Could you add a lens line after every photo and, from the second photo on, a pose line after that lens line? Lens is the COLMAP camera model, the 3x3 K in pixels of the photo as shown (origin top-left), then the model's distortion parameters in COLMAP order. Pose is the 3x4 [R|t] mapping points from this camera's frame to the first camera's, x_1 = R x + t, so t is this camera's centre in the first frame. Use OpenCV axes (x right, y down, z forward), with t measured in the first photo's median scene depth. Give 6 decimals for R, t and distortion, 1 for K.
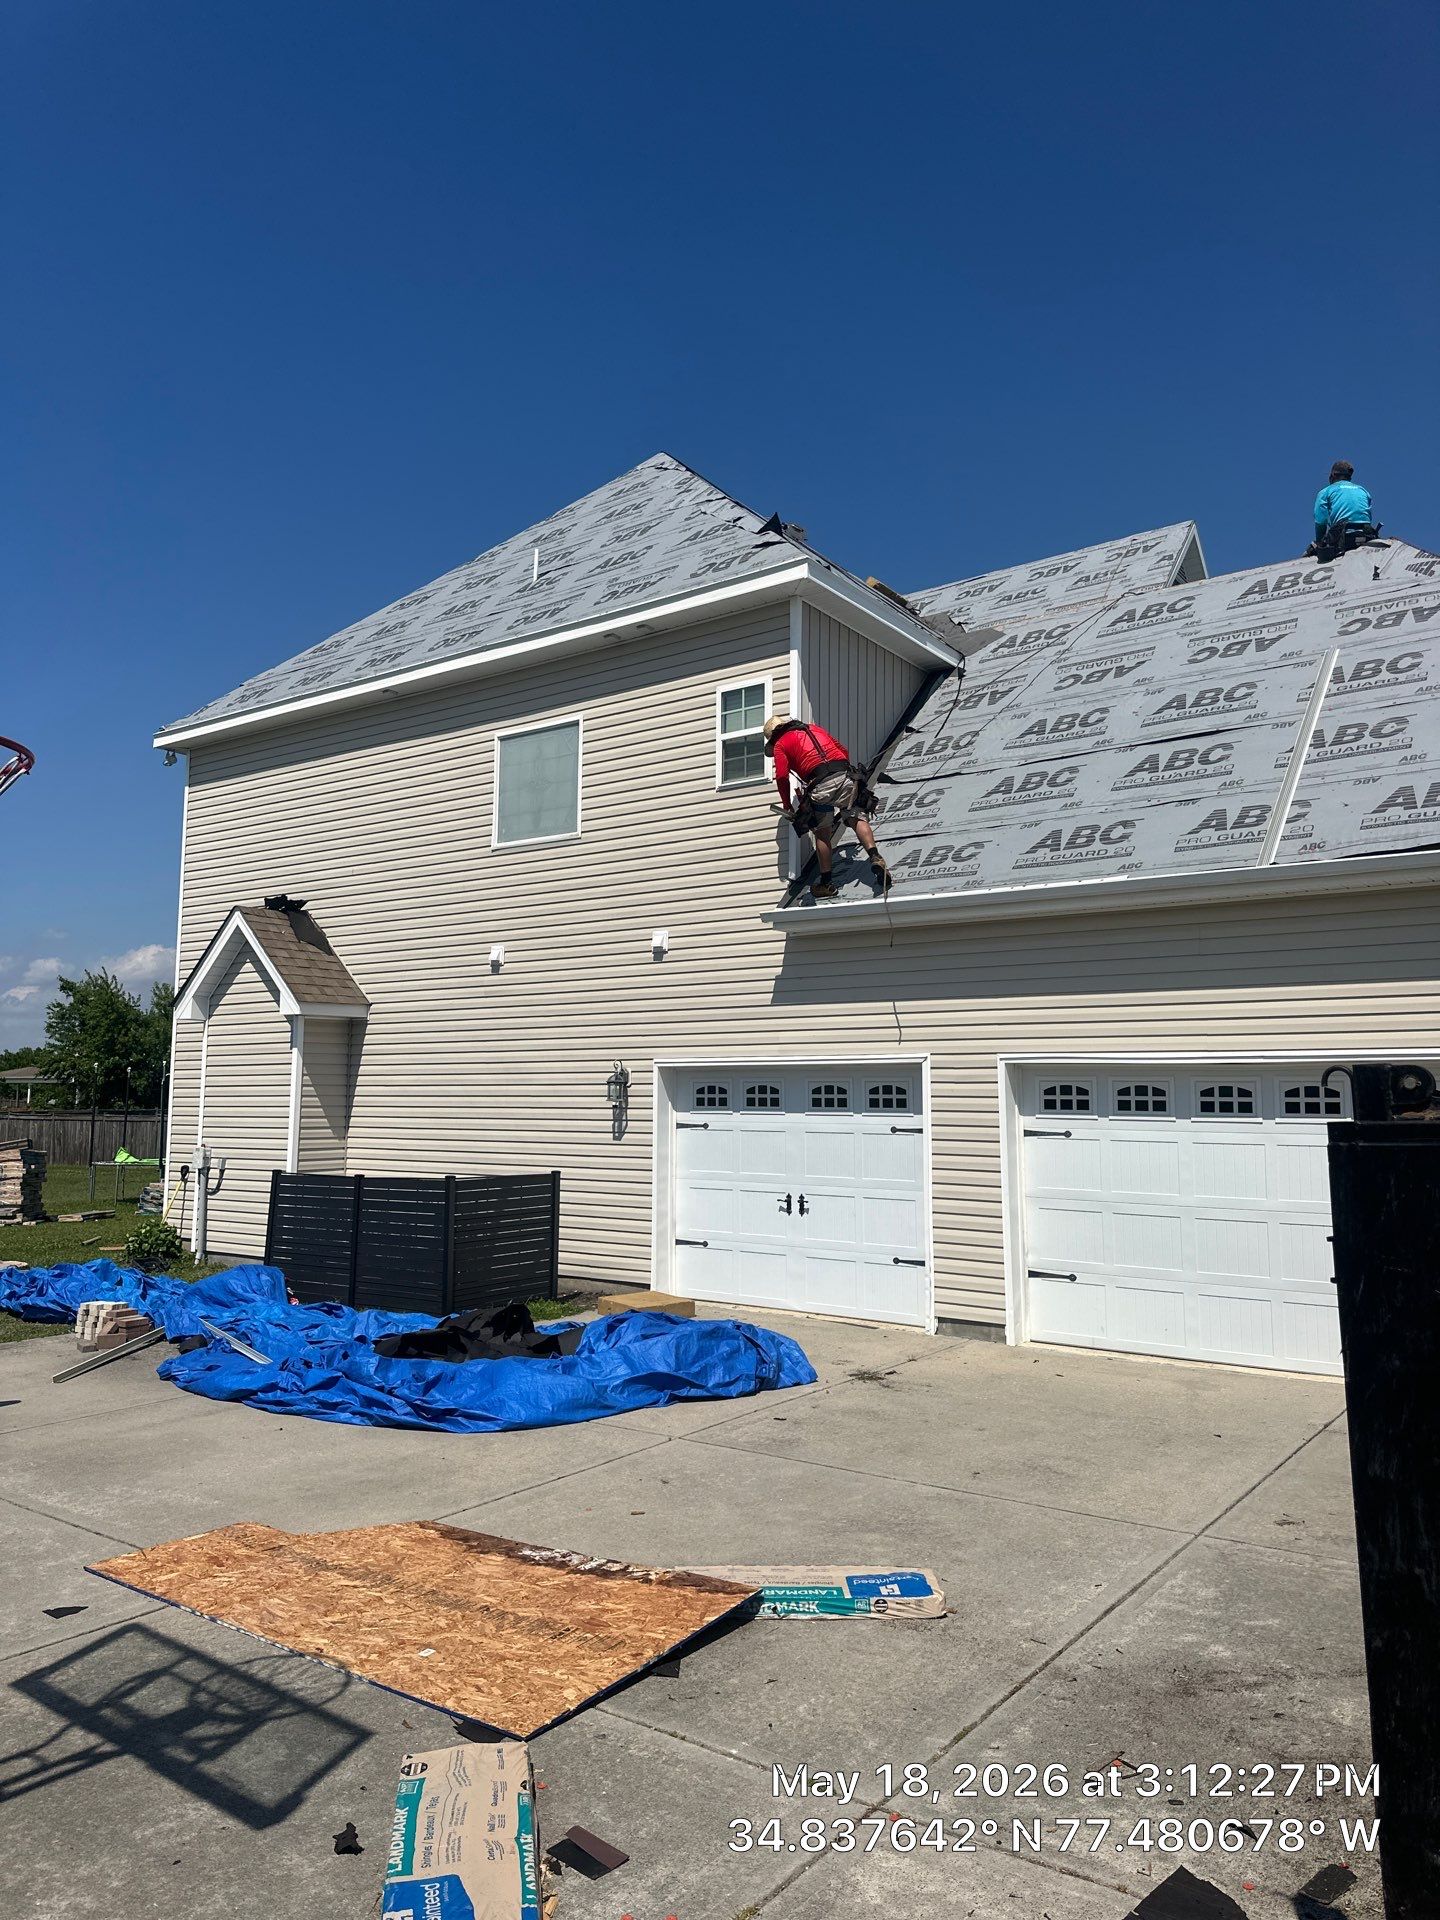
lens RADIAL K [[1337.9, 0, 697.1], [0, 1337.9, 957.4], [0, 0, 1]] dist [0.066895, -0.093839]
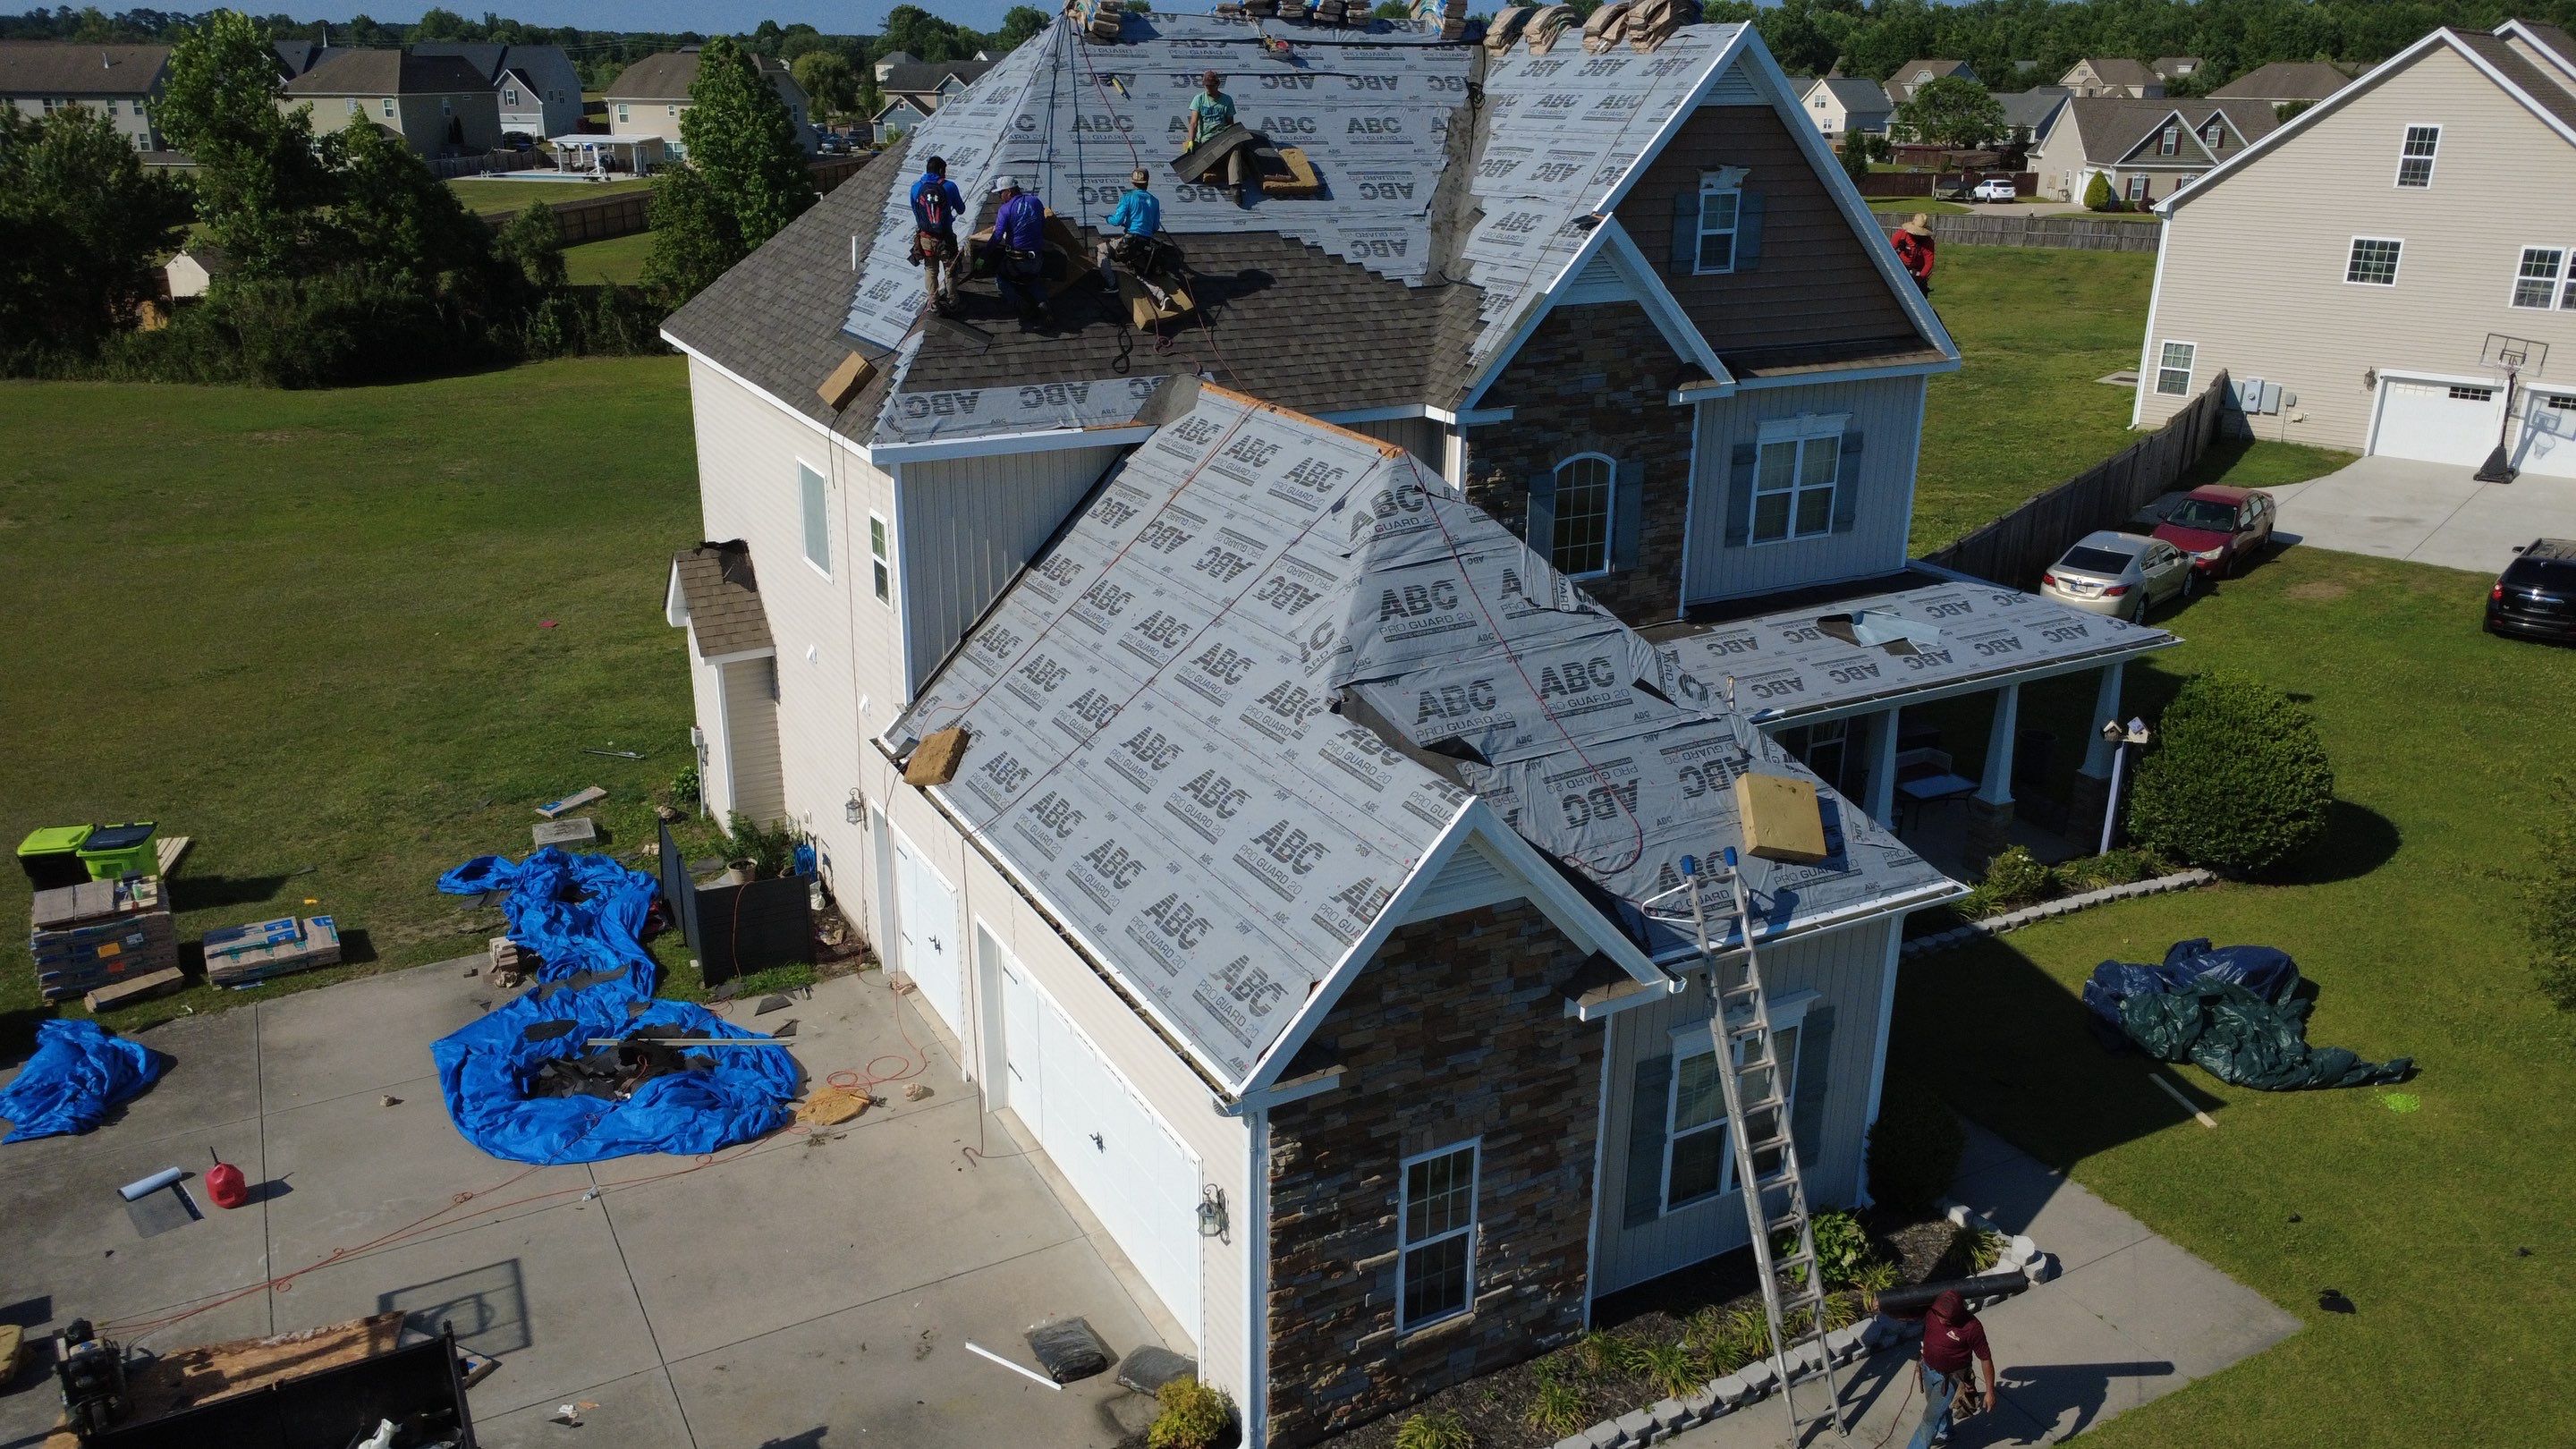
lens RADIAL K [[1894.5, 0, 1284.6], [0, 1894.5, 727.3], [0, 0, 1]] dist [-0.003514, 0.000470]
pose [[0.906321, 0.137694, -0.399528, 1.112632], [0.049658, 0.904175, 0.424266, -0.780008], [0.419662, -0.404361, 0.812636, -0.231419]]
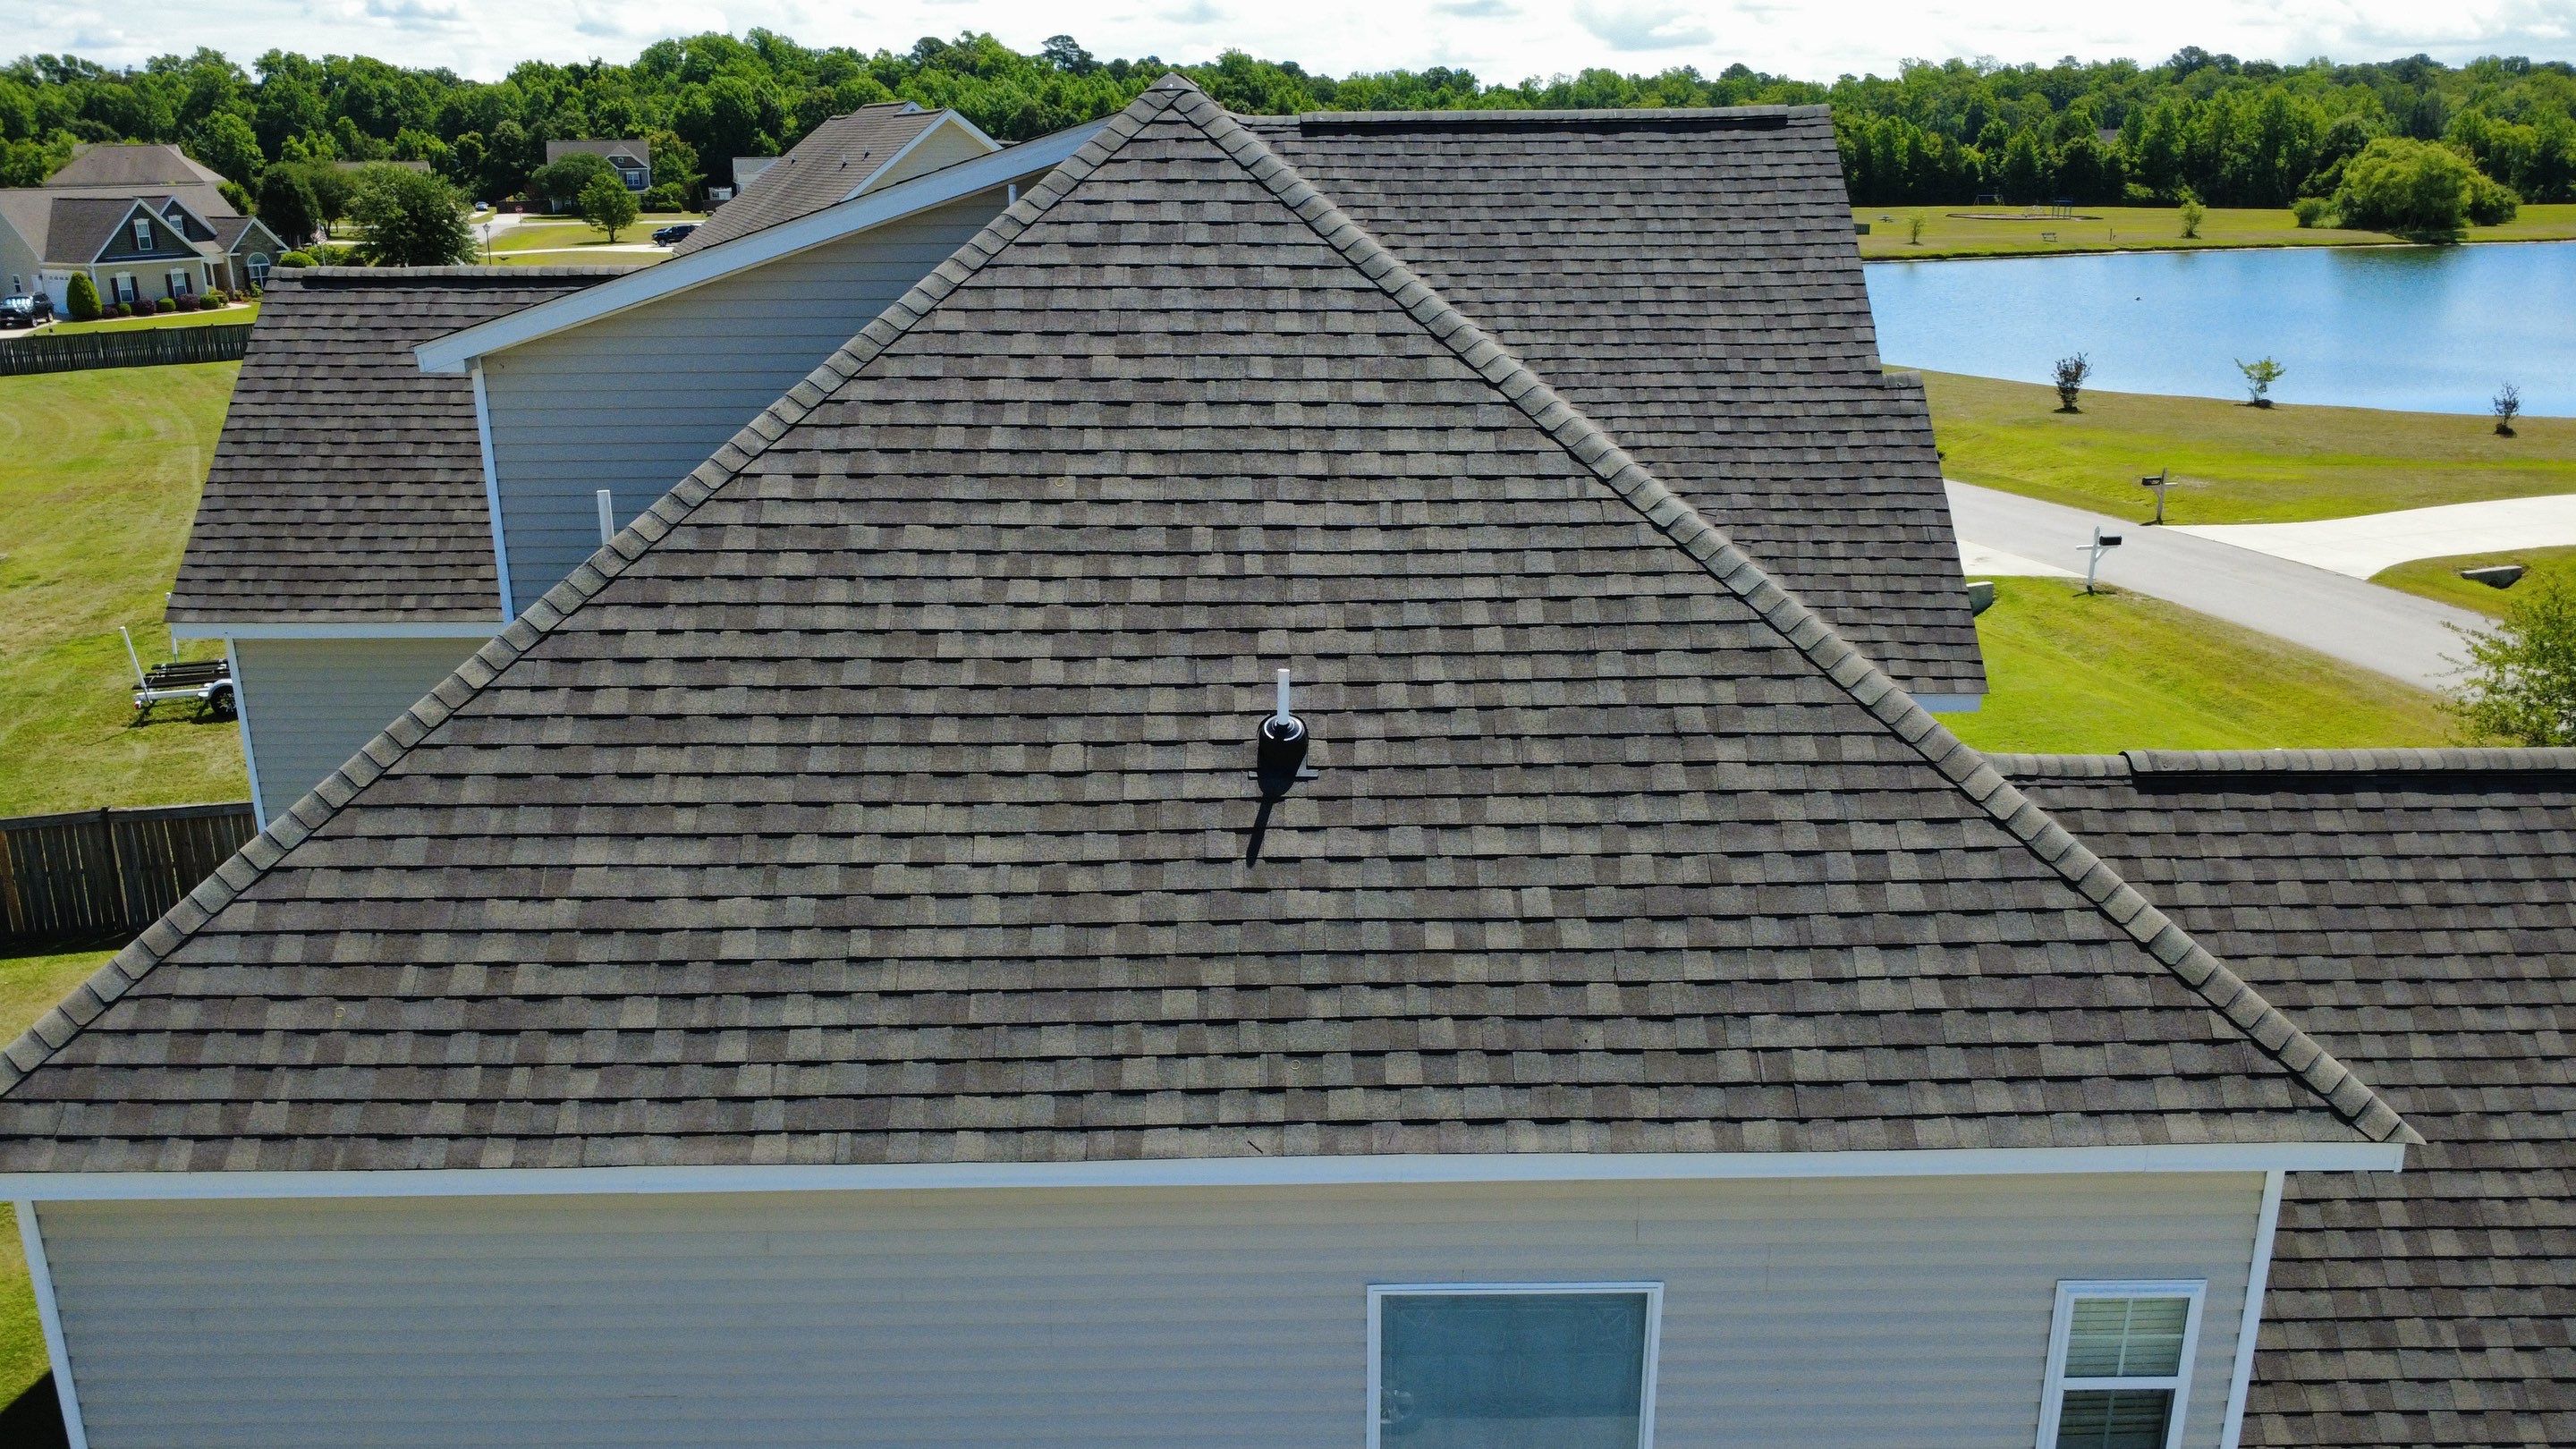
lens RADIAL K [[1894.5, 0, 1285.9], [0, 1894.5, 728.9], [0, 0, 1]] dist [-0.003514, 0.000470]
pose [[0.798431, -0.195574, 0.569437, -0.586781], [-0.052490, 0.919562, 0.389422, -0.691381], [-0.599794, -0.340817, 0.723941, 0.862732]]
